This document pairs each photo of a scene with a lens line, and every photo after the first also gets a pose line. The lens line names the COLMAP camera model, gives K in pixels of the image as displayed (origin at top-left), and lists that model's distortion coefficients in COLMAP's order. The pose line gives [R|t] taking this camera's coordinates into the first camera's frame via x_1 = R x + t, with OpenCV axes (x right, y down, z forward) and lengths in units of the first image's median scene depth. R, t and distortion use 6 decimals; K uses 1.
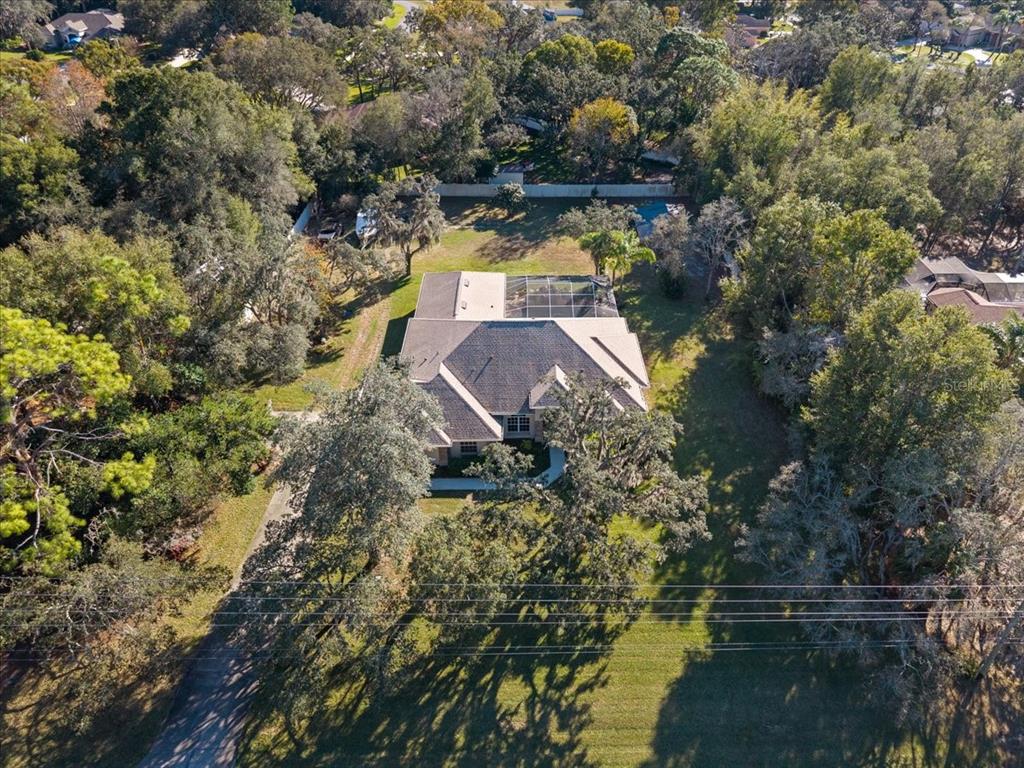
lens RADIAL K [[995.0, 0, 516.4], [0, 995.0, 383.6], [0, 0, 1]] dist [0.114602, 0.000000]
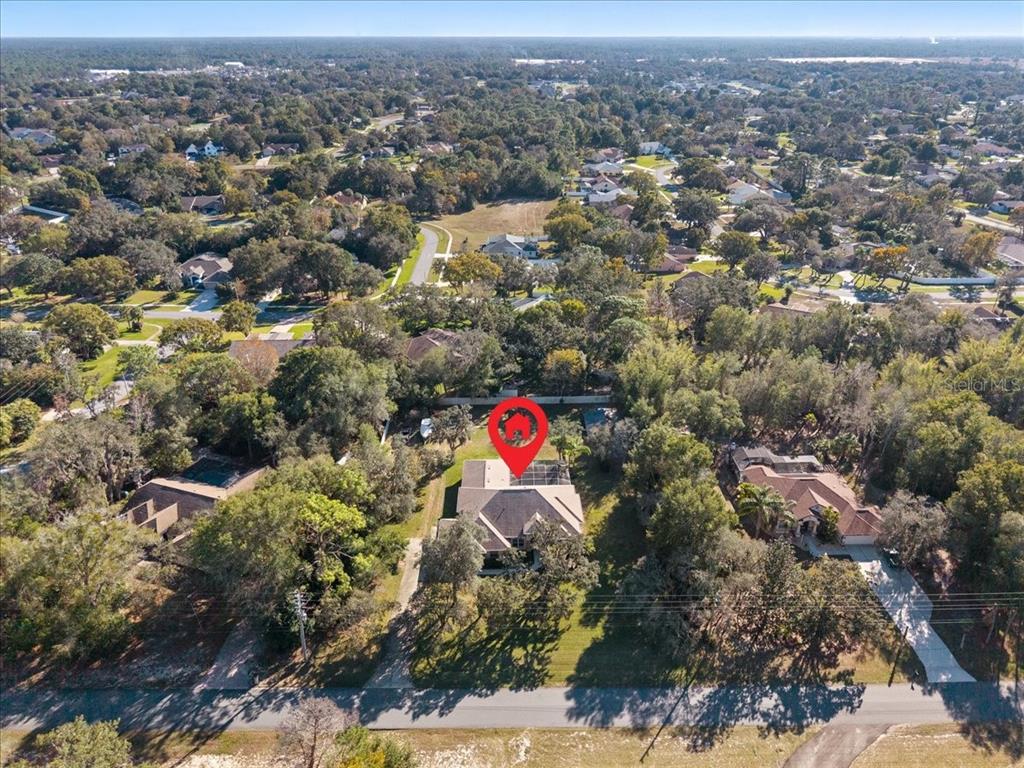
lens RADIAL K [[995.0, 0, 517.5], [0, 995.0, 382.4], [0, 0, 1]] dist [0.114602, 0.000000]
pose [[0.999877, -0.011516, 0.010626, -0.016411], [0.012867, 0.990436, -0.137369, -0.002008], [-0.008942, 0.137489, 0.990463, -0.989532]]
